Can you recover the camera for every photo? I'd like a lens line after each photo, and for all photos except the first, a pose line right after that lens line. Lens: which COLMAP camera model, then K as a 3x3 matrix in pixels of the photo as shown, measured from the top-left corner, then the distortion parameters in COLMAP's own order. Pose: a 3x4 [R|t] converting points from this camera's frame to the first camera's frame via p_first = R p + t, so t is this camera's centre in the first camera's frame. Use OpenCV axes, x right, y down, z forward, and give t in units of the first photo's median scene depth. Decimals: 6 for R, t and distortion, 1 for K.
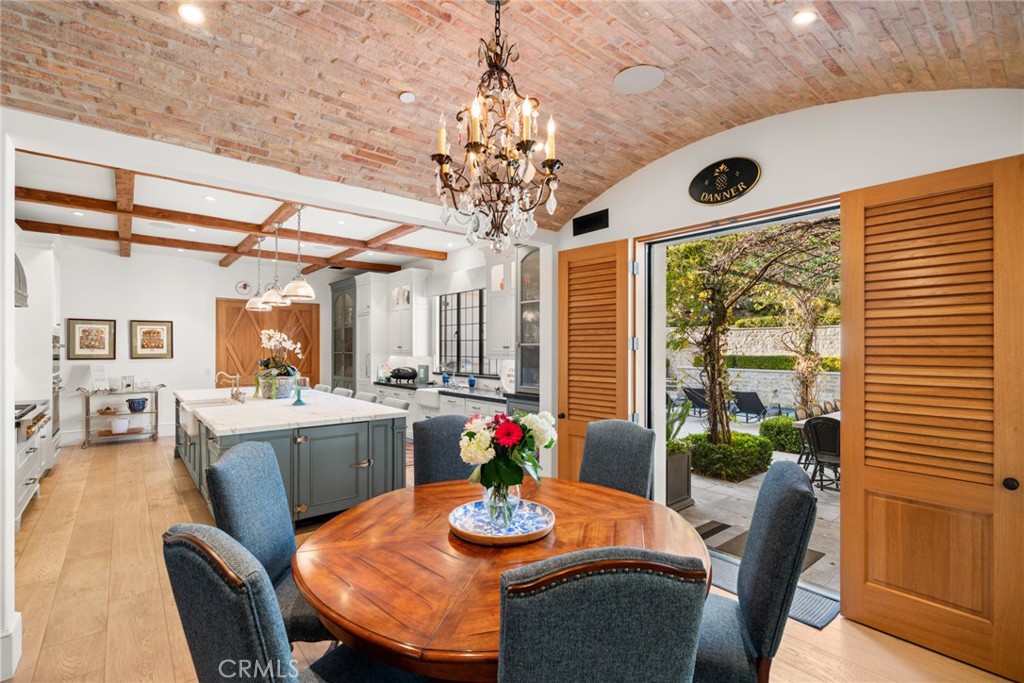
lens RADIAL K [[467.0, 0, 517.0], [0, 467.0, 346.3], [0, 0, 1]] dist [-0.002108, 0.000021]
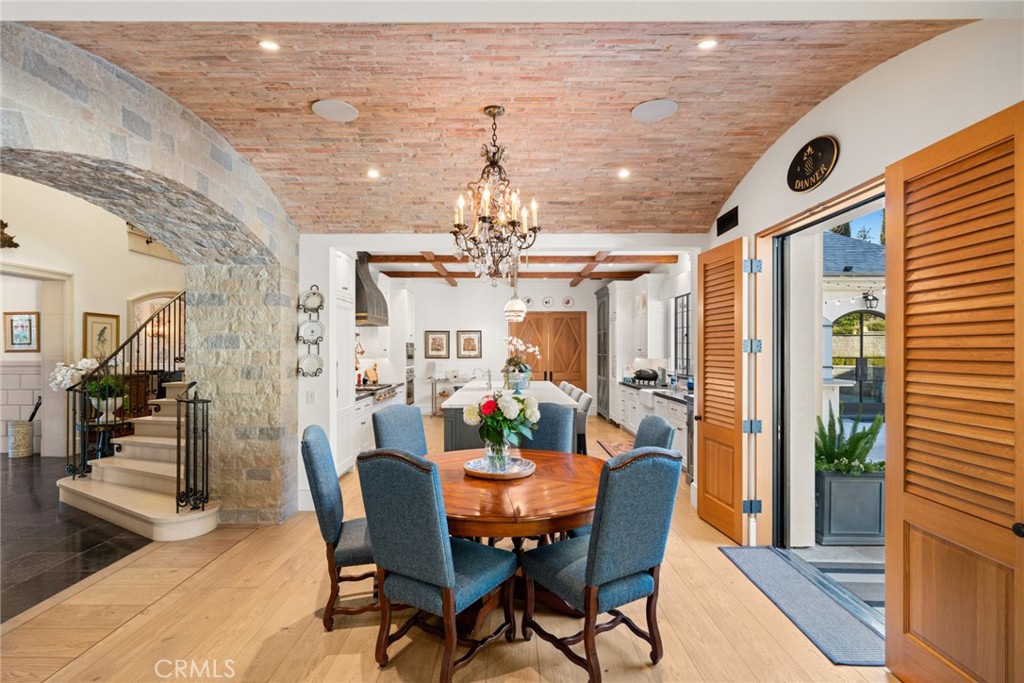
lens RADIAL K [[494.1, 0, 506.0], [0, 494.1, 346.7], [0, 0, 1]] dist [-0.000933, -0.000981]
pose [[0.760189, -0.004762, -0.649685, 0.293421], [0.001995, 0.999986, -0.004995, -0.000272], [0.649699, 0.002501, 0.760187, -0.049575]]
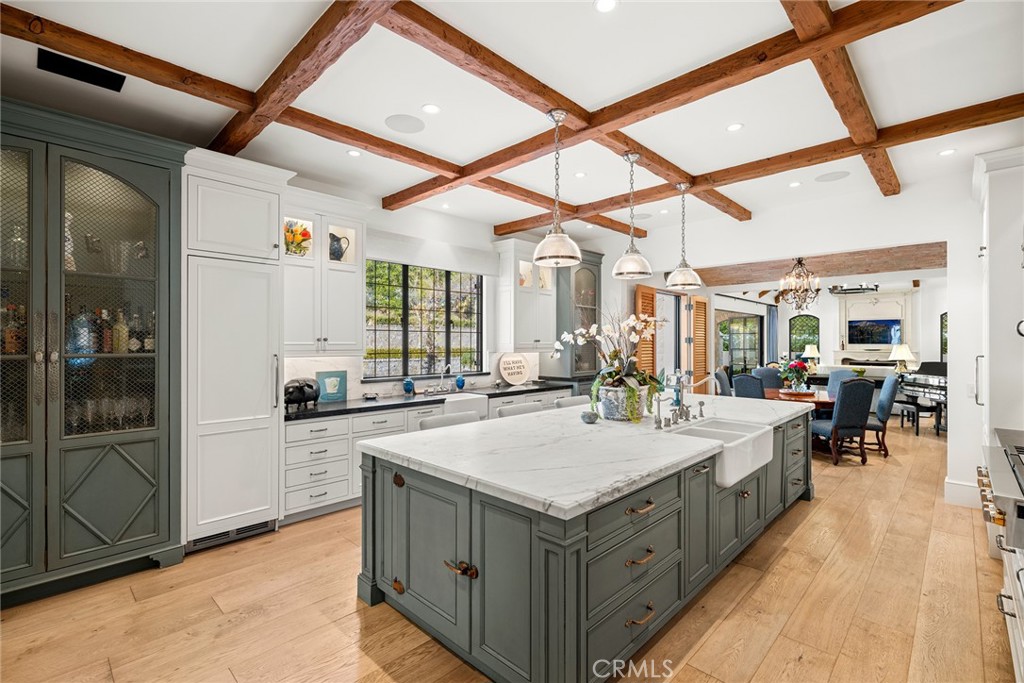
lens RADIAL K [[467.0, 0, 512.8], [0, 467.0, 339.1], [0, 0, 1]] dist [-0.002108, 0.000021]
pose [[-0.103406, 0.001150, 0.994639, -0.959634], [-0.003209, 0.999994, -0.001489, 0.001199], [-0.994634, -0.003345, -0.103402, 1.021551]]
